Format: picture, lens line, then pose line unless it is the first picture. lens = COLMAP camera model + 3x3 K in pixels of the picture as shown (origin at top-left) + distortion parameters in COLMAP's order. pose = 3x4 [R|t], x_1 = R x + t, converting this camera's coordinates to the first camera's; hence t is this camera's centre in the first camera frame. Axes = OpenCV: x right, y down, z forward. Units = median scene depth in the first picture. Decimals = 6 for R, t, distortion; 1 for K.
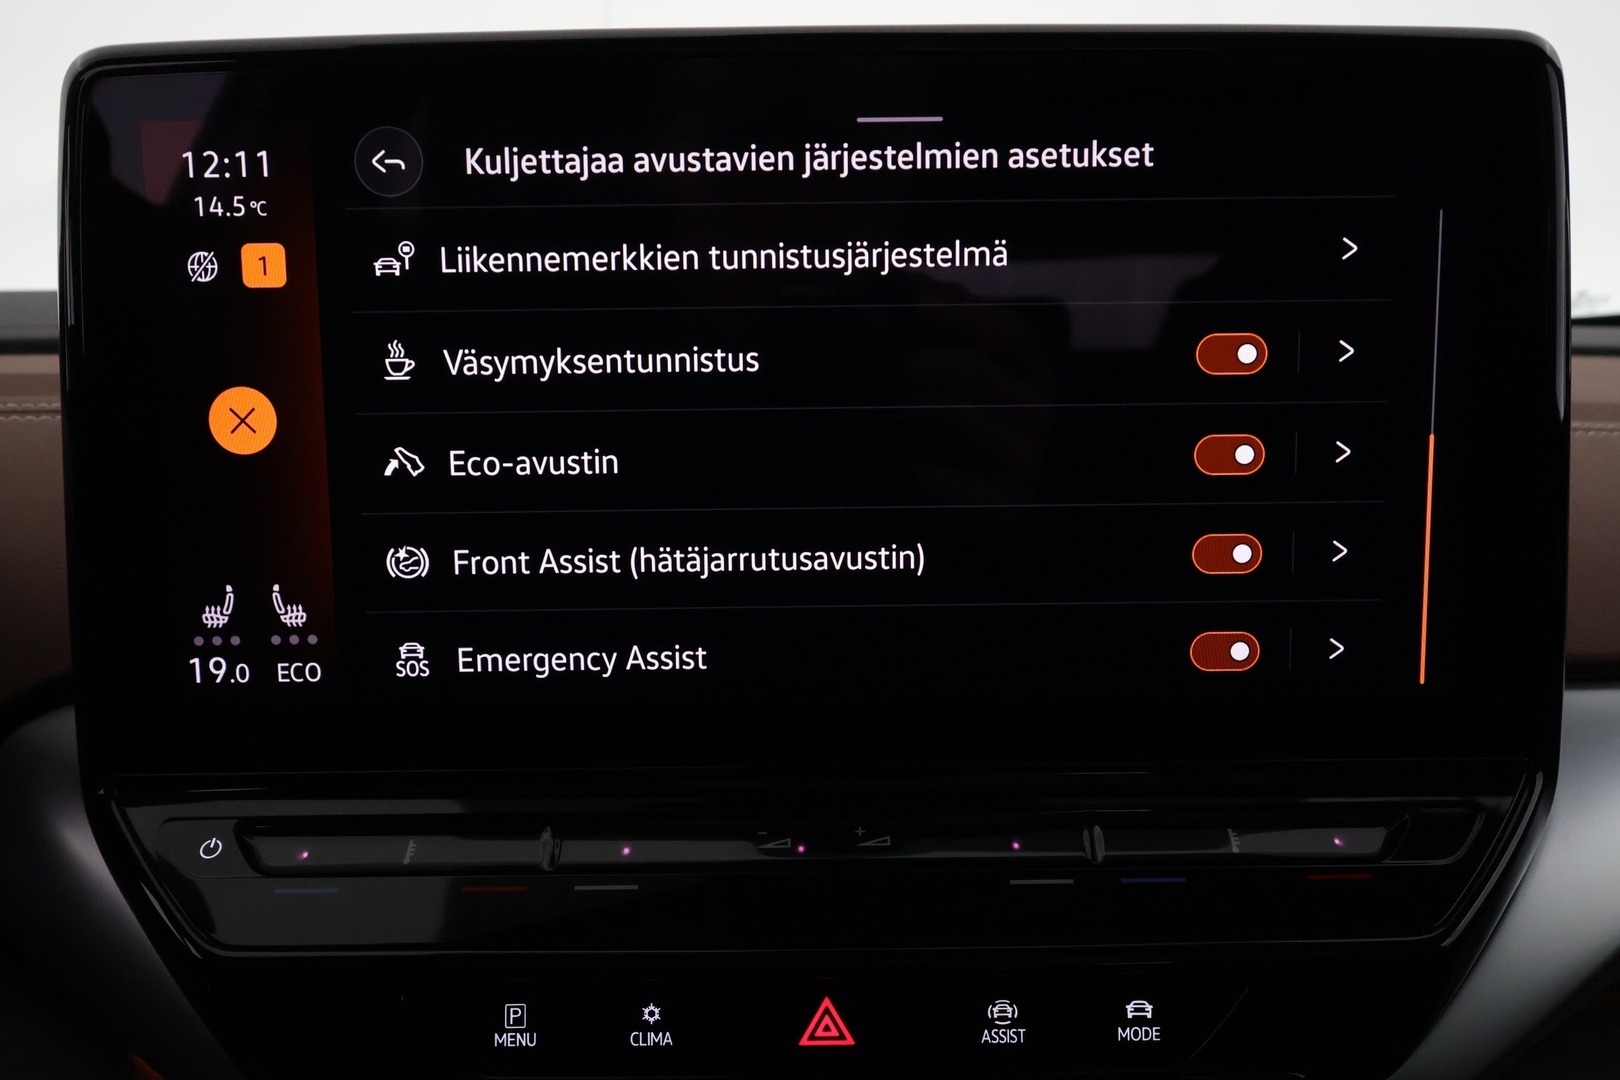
lens RADIAL K [[1287.2, 0, 811.0], [0, 1287.2, 539.3], [0, 0, 1]] dist [0.006528, 0.006117]
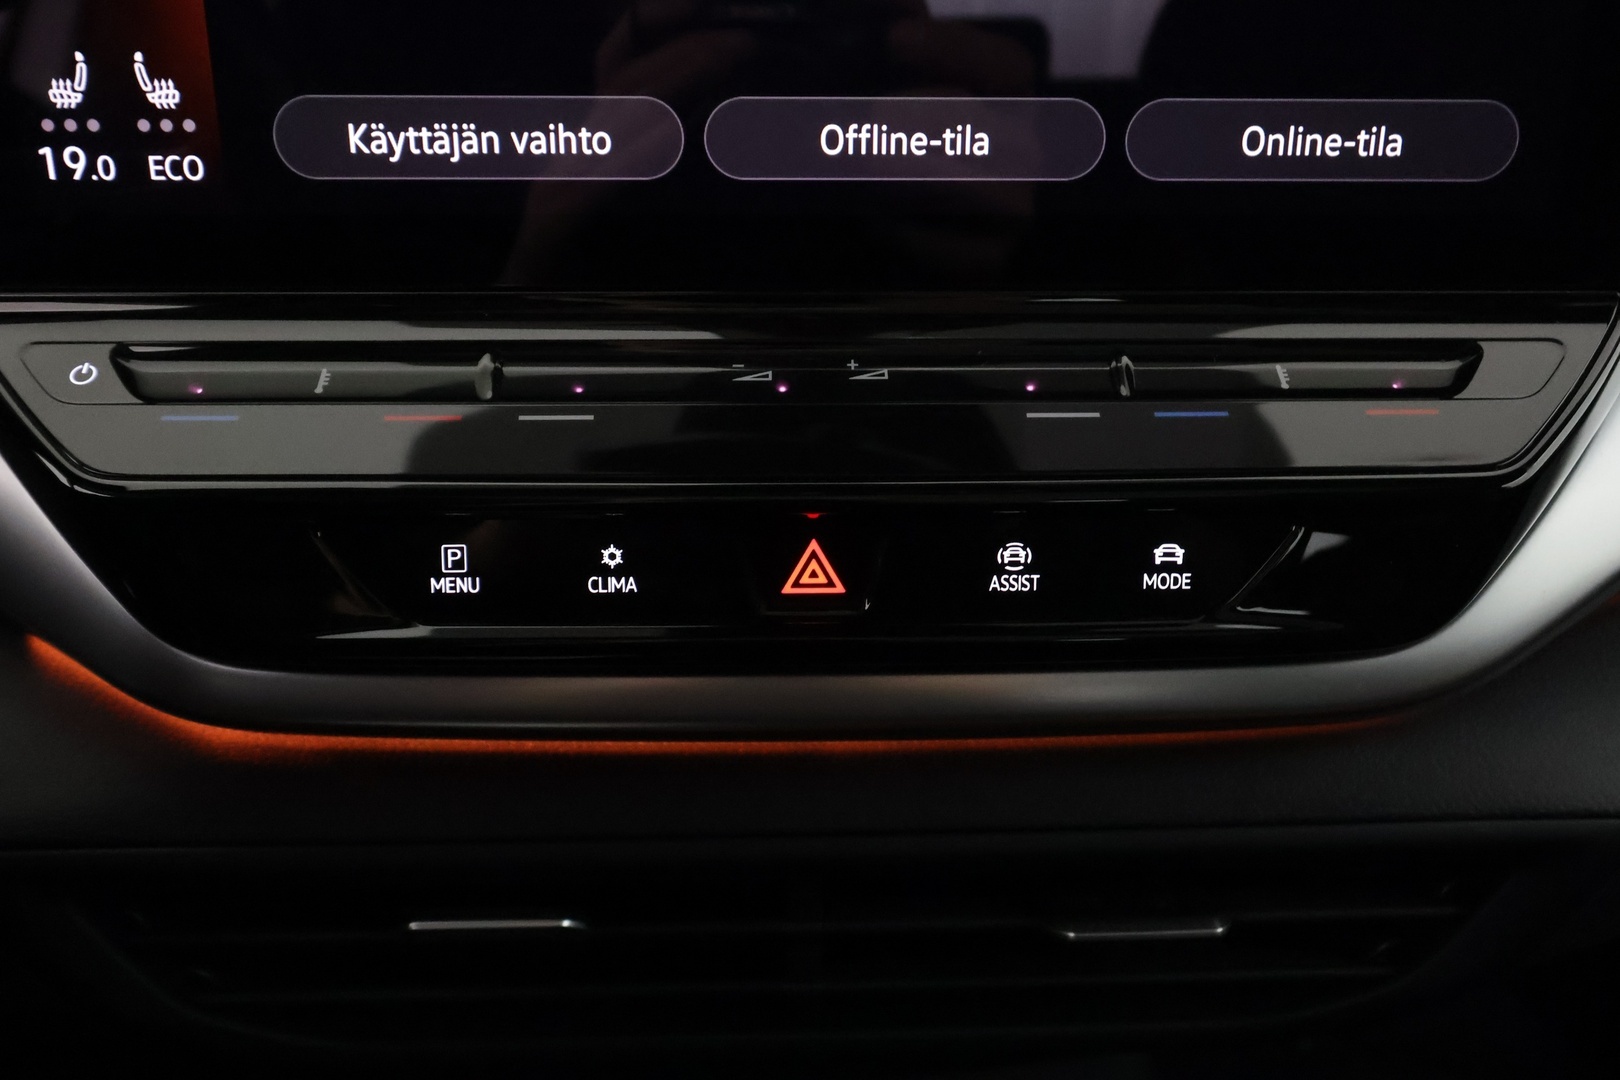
lens RADIAL K [[1287.2, 0, 812.7], [0, 1287.2, 545.1], [0, 0, 1]] dist [0.006528, 0.006117]
pose [[0.999443, 0.005306, 0.032943, -0.017356], [-0.010900, 0.985035, 0.172011, 0.209598], [-0.031537, -0.172274, 0.984544, 0.143006]]
